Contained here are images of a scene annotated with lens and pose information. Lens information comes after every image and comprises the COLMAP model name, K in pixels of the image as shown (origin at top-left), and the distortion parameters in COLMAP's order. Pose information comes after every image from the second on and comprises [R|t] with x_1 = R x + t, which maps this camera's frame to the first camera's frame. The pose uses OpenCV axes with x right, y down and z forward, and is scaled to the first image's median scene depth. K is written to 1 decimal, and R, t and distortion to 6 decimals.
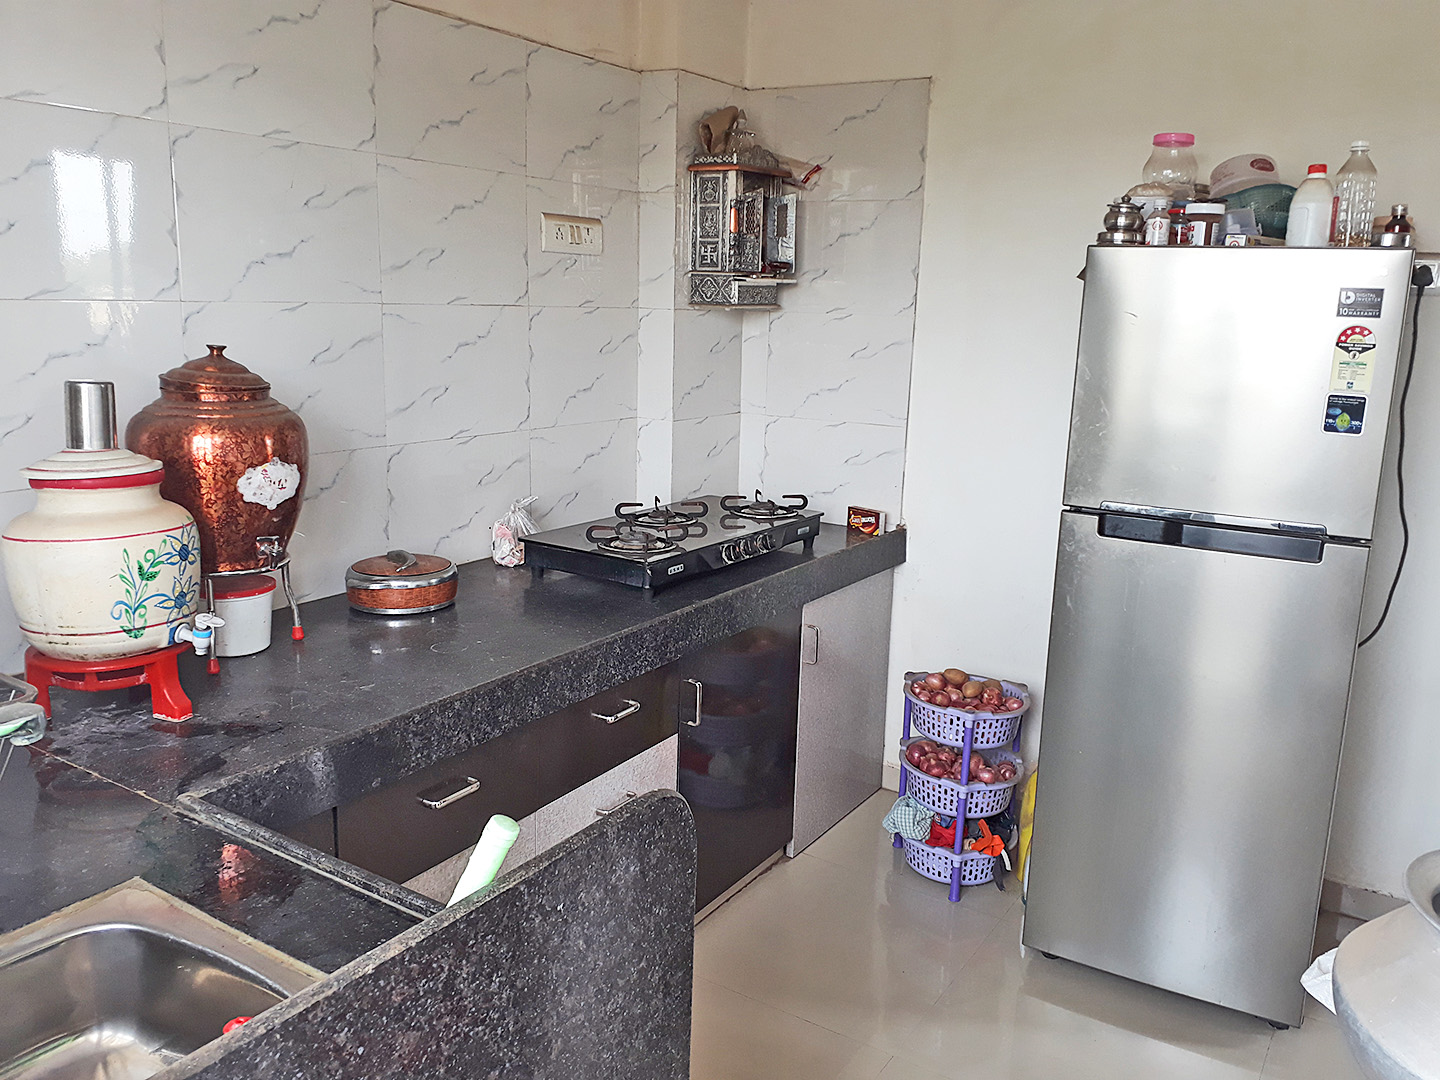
lens RADIAL K [[1158.3, 0, 720.0], [0, 1158.3, 540.0], [0, 0, 1]] dist [0.152458, -0.251260]
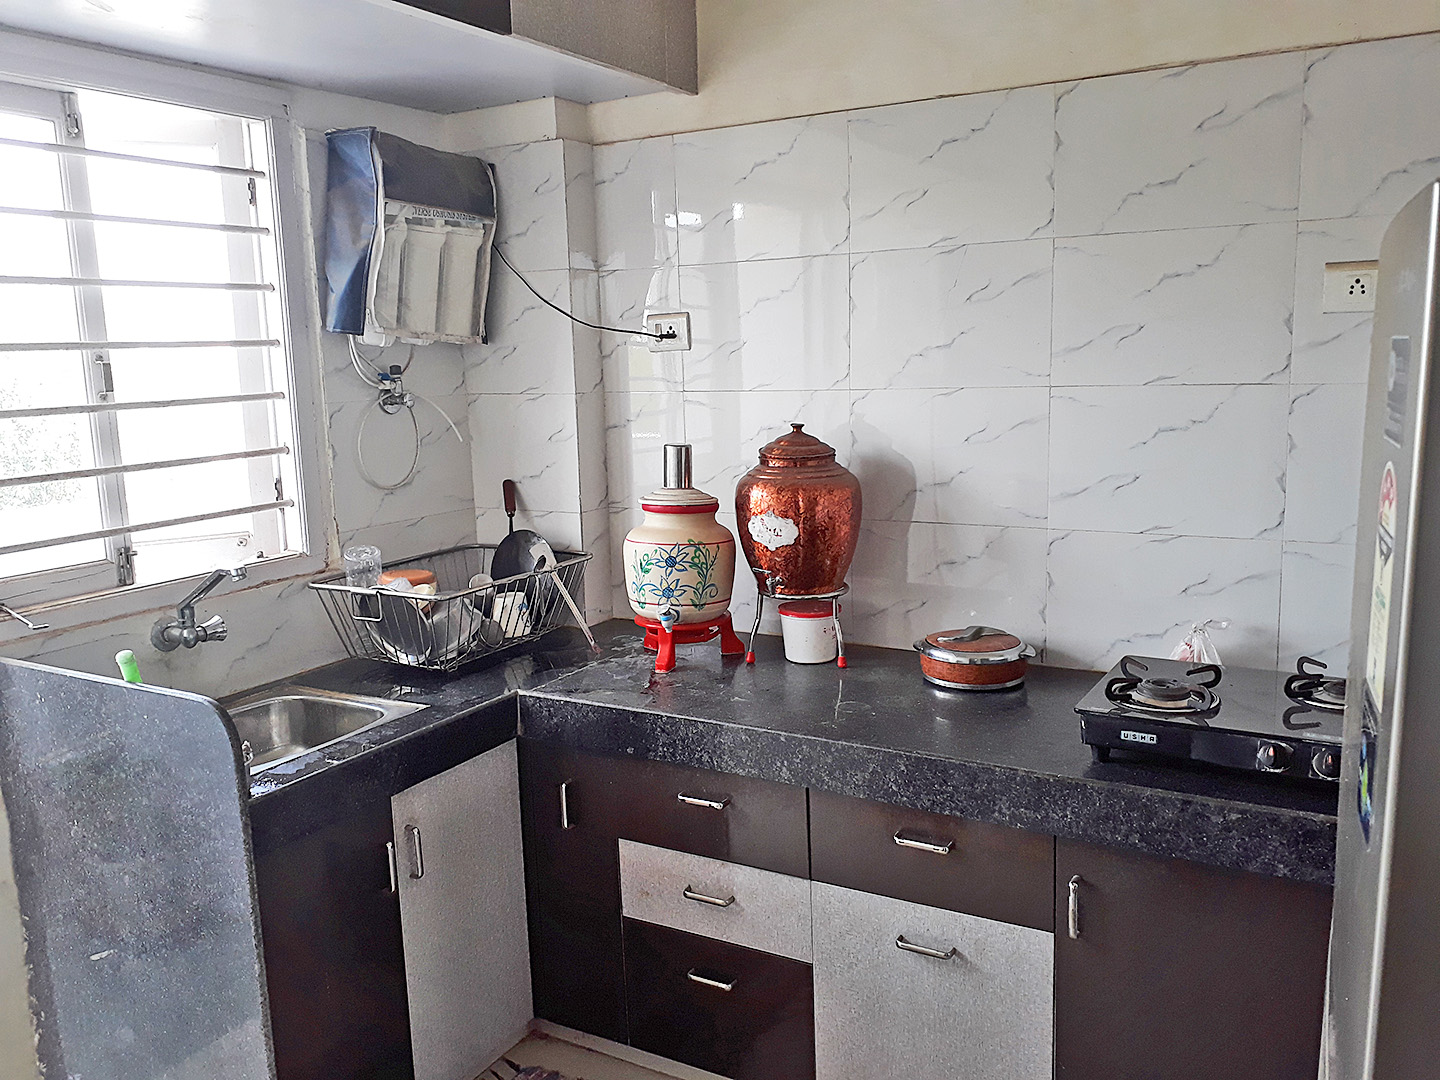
lens RADIAL K [[1158.3, 0, 720.0], [0, 1158.3, 540.0], [0, 0, 1]] dist [0.152458, -0.251260]
pose [[0.043865, 0.131425, -0.990355, 0.758456], [-0.181352, 0.975887, 0.121472, -0.157200], [0.982439, 0.174275, 0.066641, 0.744238]]
